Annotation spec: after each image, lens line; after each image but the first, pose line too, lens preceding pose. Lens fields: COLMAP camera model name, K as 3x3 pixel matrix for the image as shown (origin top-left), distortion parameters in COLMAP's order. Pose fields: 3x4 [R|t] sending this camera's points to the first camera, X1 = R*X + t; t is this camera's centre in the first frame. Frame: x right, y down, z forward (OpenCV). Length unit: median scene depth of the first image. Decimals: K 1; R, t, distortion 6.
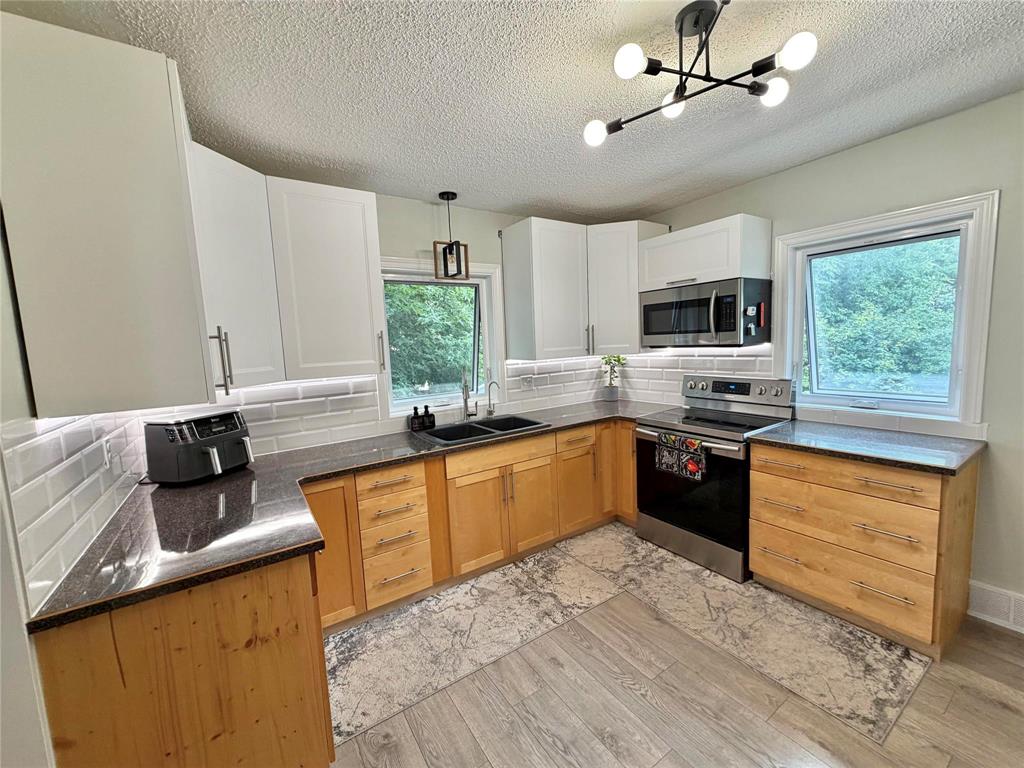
lens RADIAL K [[407.9, 0, 509.5], [0, 407.9, 386.3], [0, 0, 1]] dist [0.001306, -0.000089]
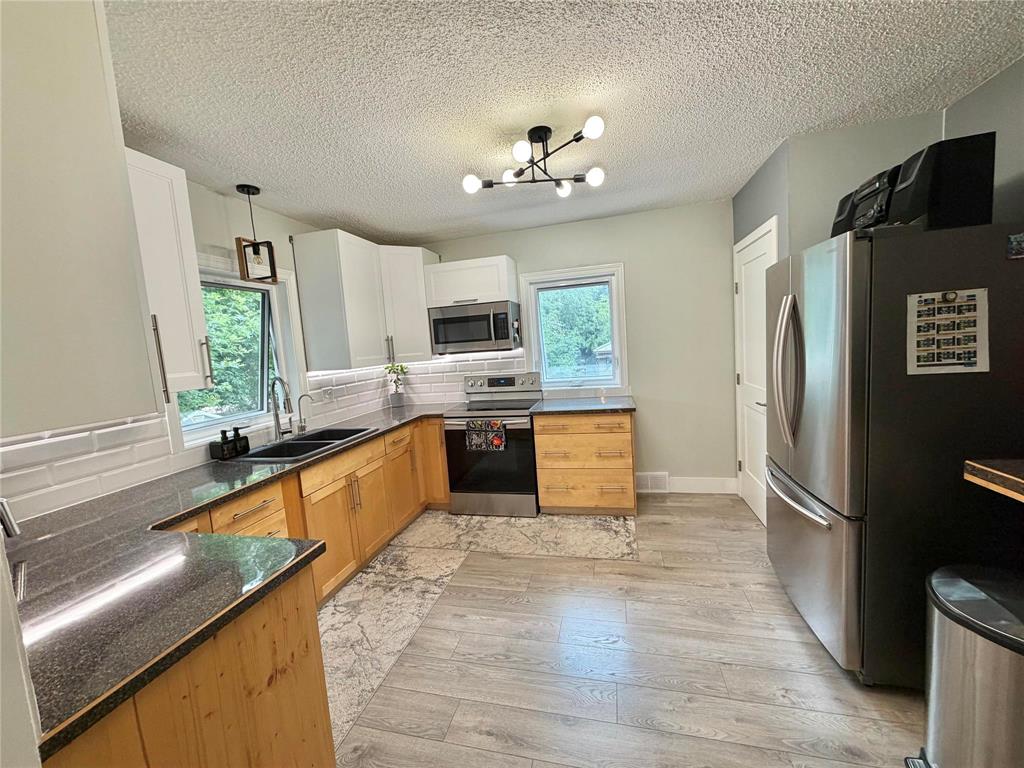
lens RADIAL K [[407.9, 0, 507.6], [0, 407.9, 387.3], [0, 0, 1]] dist [0.001306, -0.000089]
pose [[0.740551, -0.078145, 0.667441, -0.386059], [0.111590, 0.993726, -0.007466, 0.037701], [-0.662670, 0.080009, 0.744626, -0.010962]]
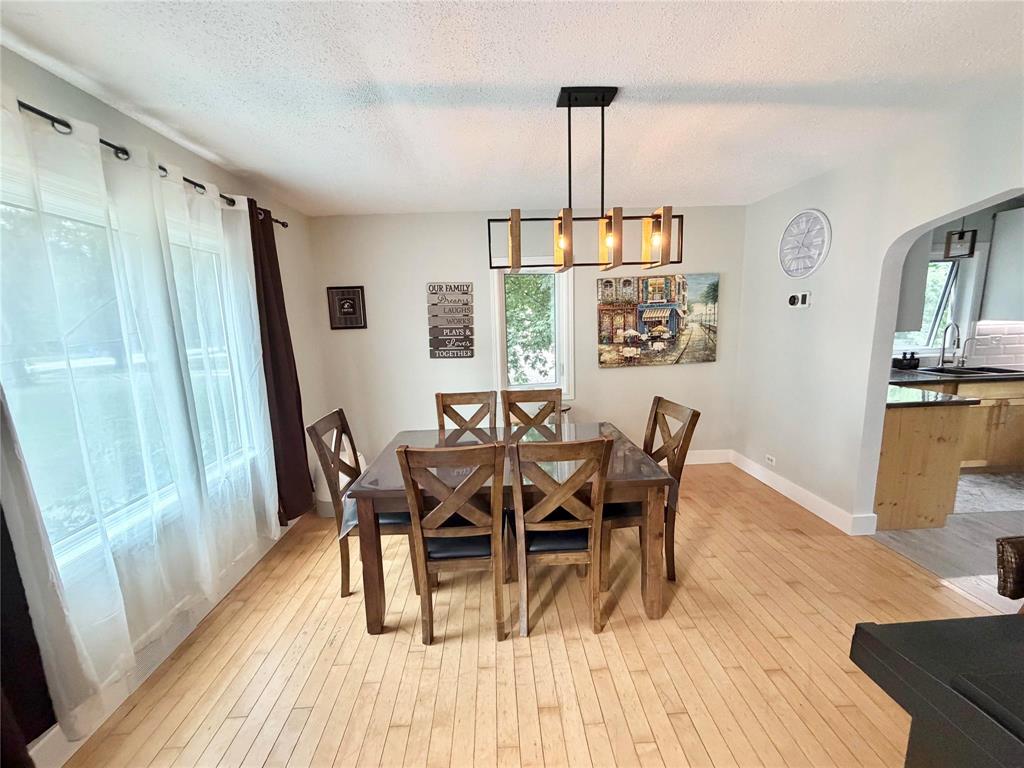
lens RADIAL K [[407.9, 0, 506.9], [0, 407.9, 389.3], [0, 0, 1]] dist [0.001306, -0.000089]
pose [[0.858186, 0.097376, -0.504019, -0.760940], [-0.059143, 0.994061, 0.091348, 0.143606], [0.509921, -0.048584, 0.858848, -1.023197]]
